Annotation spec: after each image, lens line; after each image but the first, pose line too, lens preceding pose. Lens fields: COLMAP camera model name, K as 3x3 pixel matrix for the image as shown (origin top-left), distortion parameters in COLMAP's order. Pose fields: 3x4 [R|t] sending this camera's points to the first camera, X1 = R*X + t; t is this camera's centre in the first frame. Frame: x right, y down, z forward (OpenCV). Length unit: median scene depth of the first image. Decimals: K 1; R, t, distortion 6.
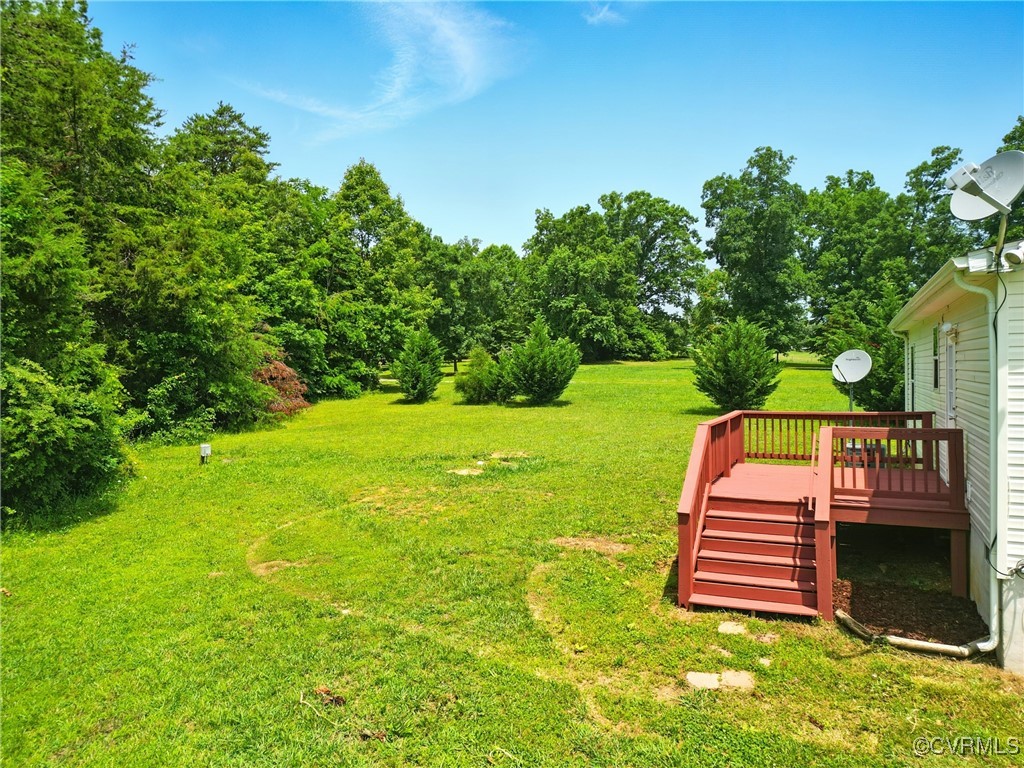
lens RADIAL K [[719.8, 0, 511.5], [0, 719.8, 383.0], [0, 0, 1]] dist [0.016424, -0.007794]
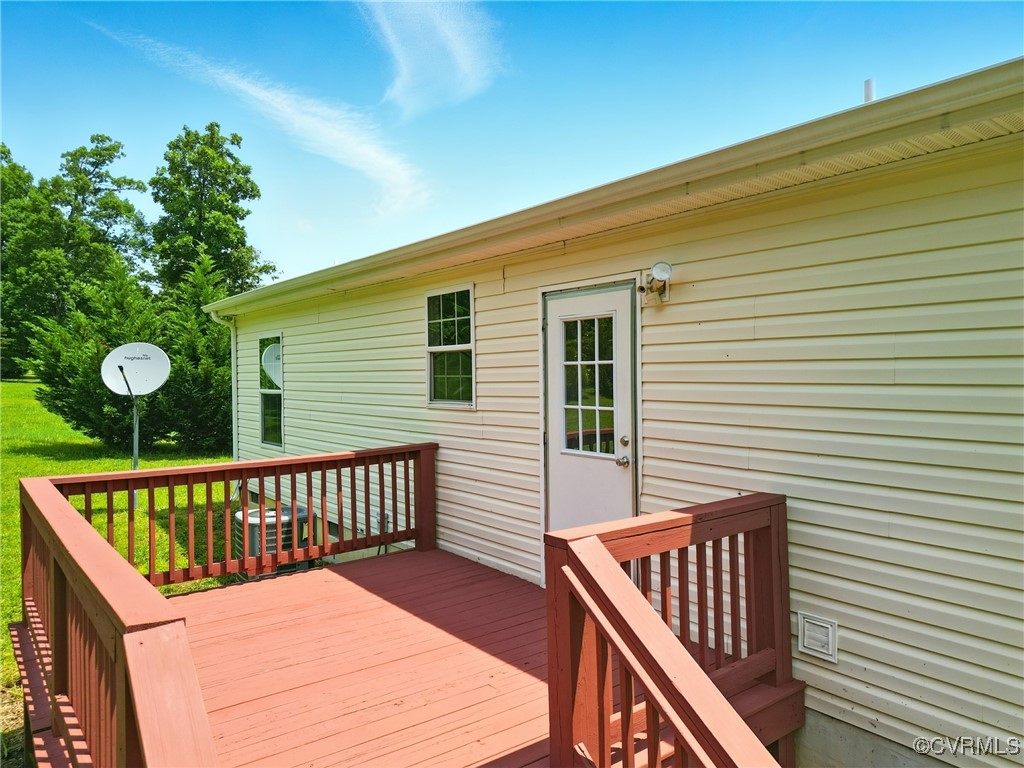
lens RADIAL K [[719.8, 0, 511.7], [0, 719.8, 389.1], [0, 0, 1]] dist [0.016424, -0.007794]
pose [[0.458774, -0.004878, 0.888540, 0.019474], [0.012553, 0.999921, -0.000992, -0.000549], [-0.888464, 0.011609, 0.458799, 0.119159]]
